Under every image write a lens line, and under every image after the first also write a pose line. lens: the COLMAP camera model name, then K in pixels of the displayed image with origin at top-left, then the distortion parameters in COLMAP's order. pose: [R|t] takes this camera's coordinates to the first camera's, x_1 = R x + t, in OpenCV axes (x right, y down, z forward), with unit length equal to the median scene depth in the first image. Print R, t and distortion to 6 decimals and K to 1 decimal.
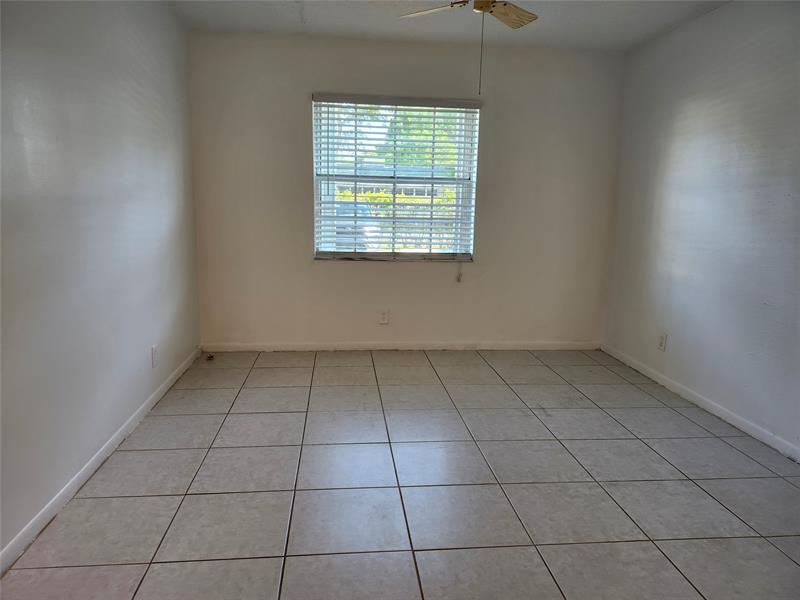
lens RADIAL K [[558.5, 0, 399.9], [0, 558.5, 298.0], [0, 0, 1]] dist [0.098632, -0.136200]
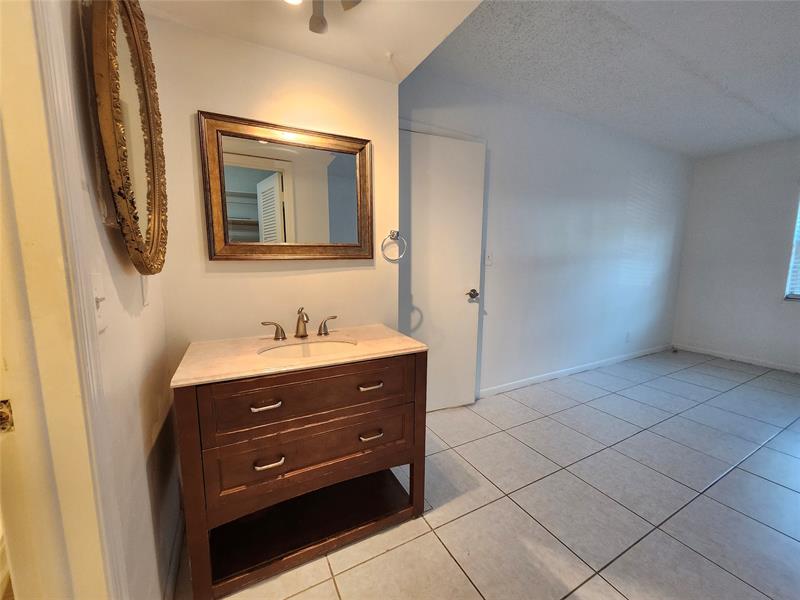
lens RADIAL K [[318.6, 0, 394.8], [0, 318.6, 299.2], [0, 0, 1]] dist [0.000057, 0.000104]
pose [[0.366533, 0.100069, -0.925008, 0.220043], [-0.153752, 0.987045, 0.045856, 0.038334], [0.917613, 0.125414, 0.377170, -0.142392]]
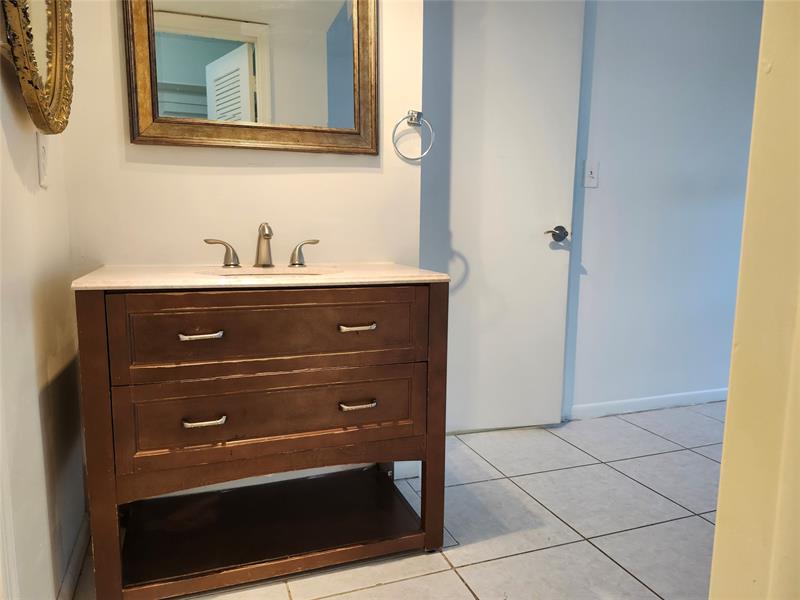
lens RADIAL K [[562.4, 0, 386.1], [0, 562.4, 303.2], [0, 0, 1]] dist [0.052853, -0.042837]
pose [[0.238087, 0.111770, -0.964791, 0.281873], [-0.167759, 0.983159, 0.072498, 0.093159], [0.956646, 0.144592, 0.252828, -0.113302]]
